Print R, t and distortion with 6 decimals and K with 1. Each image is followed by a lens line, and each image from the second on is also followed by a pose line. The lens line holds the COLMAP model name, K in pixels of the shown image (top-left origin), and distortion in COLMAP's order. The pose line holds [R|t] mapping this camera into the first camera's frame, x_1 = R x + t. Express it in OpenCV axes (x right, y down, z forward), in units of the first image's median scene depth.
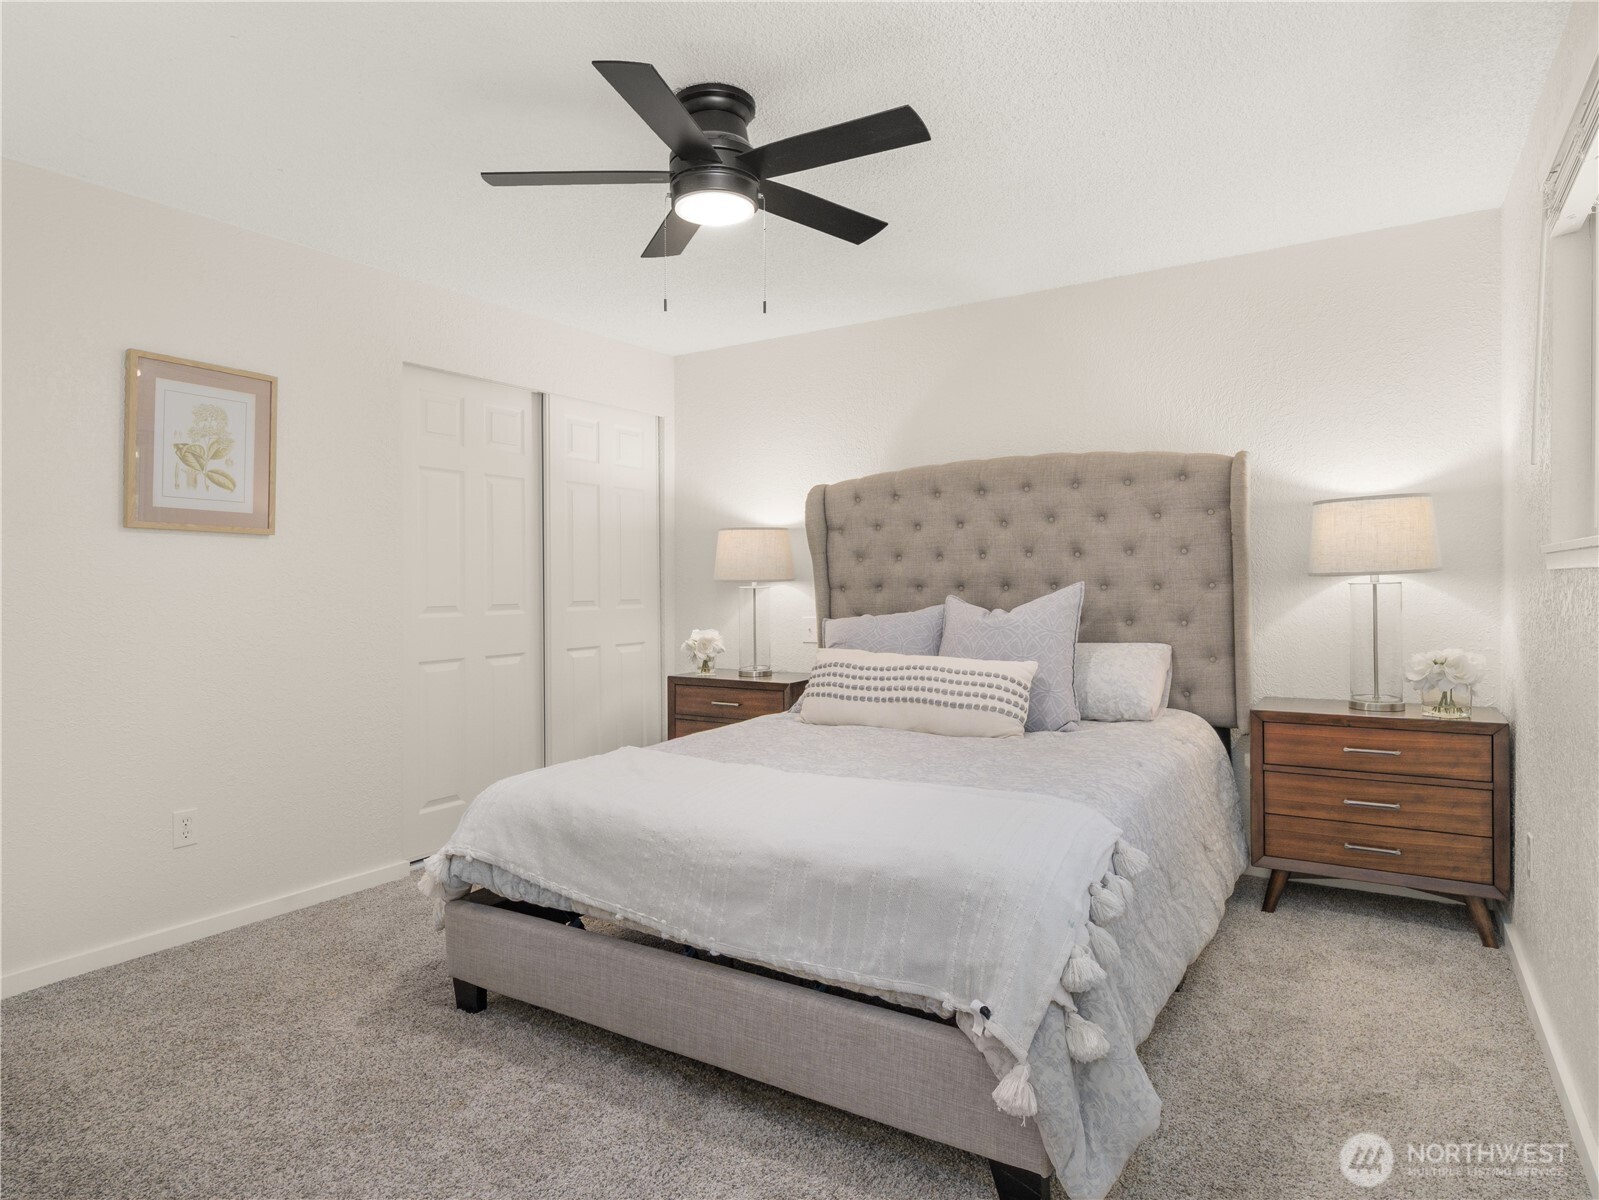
lens RADIAL K [[910.3, 0, 809.1], [0, 910.3, 584.1], [0, 0, 1]] dist [0.005150, -0.000736]
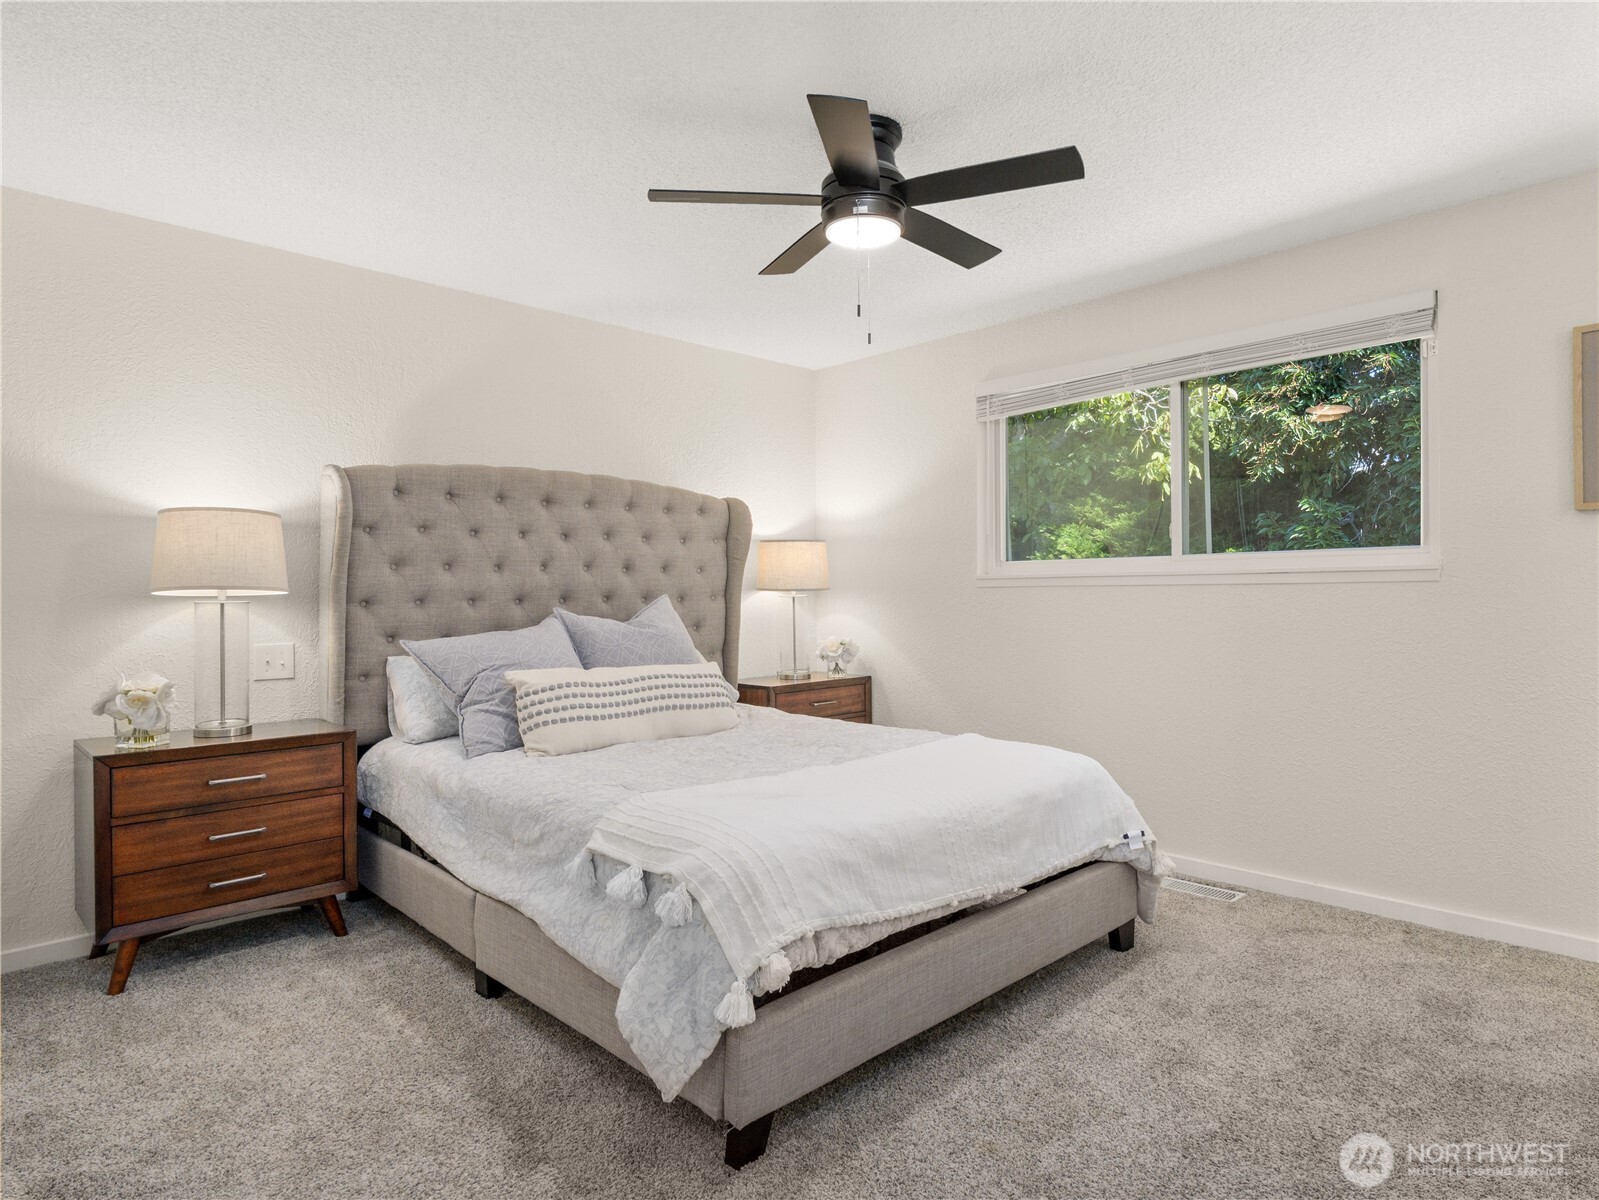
lens RADIAL K [[910.3, 0, 801.6], [0, 910.3, 595.7], [0, 0, 1]] dist [0.005150, -0.000736]
pose [[0.259631, 0.005404, 0.965693, -0.750242], [0.006024, 0.999956, -0.007216, 0.008005], [-0.965689, 0.007691, 0.259587, 0.523525]]
